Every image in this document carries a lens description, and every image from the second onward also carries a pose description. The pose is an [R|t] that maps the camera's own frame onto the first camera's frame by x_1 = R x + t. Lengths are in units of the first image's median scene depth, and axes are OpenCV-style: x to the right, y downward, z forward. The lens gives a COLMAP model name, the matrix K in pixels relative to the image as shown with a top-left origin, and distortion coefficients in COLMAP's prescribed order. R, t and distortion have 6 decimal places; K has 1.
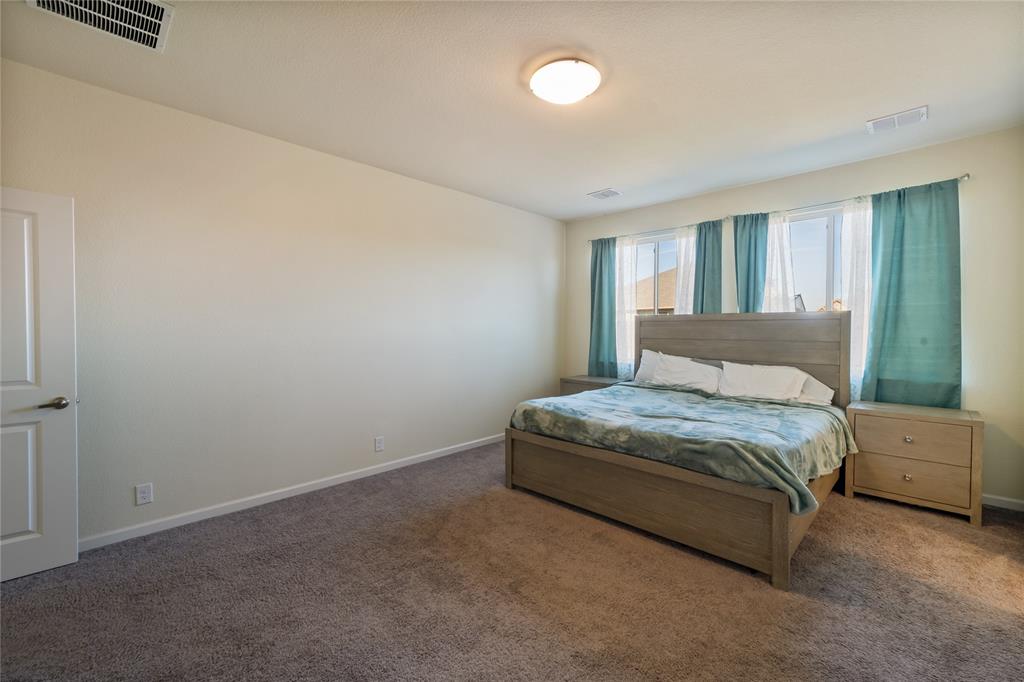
lens RADIAL K [[440.9, 0, 510.8], [0, 440.9, 337.9], [0, 0, 1]] dist [0.001196, 0.000902]
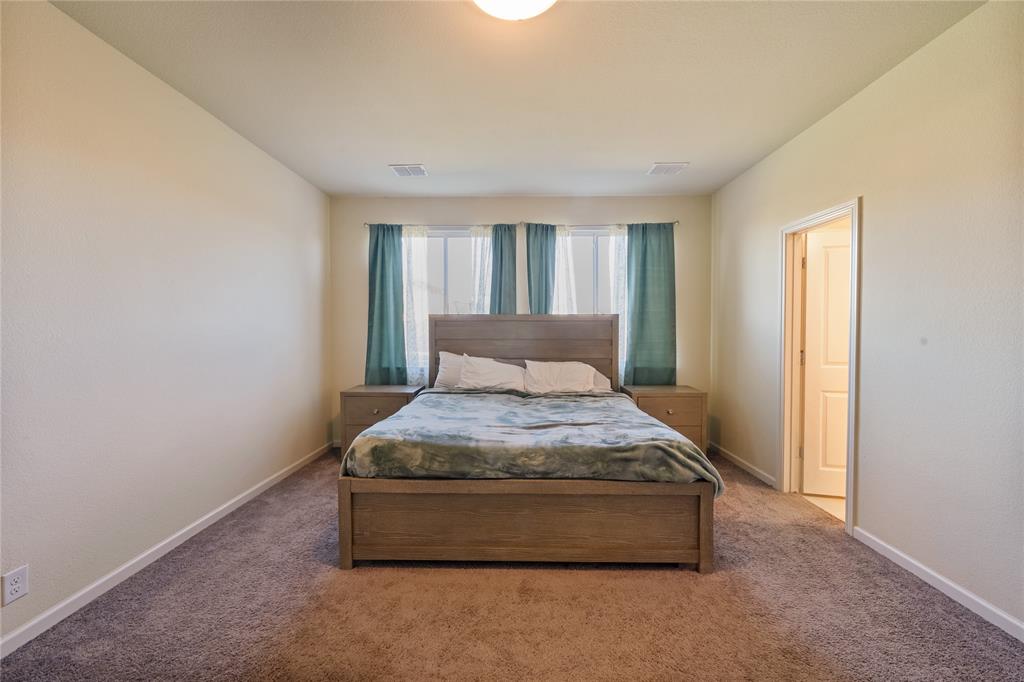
lens RADIAL K [[403.9, 0, 509.0], [0, 403.9, 340.7], [0, 0, 1]] dist [-0.002899, 0.001203]
pose [[0.719307, -0.020109, 0.694401, -0.245487], [0.016750, 0.999792, 0.011602, -0.005797], [-0.694490, 0.003286, 0.719495, 0.393292]]
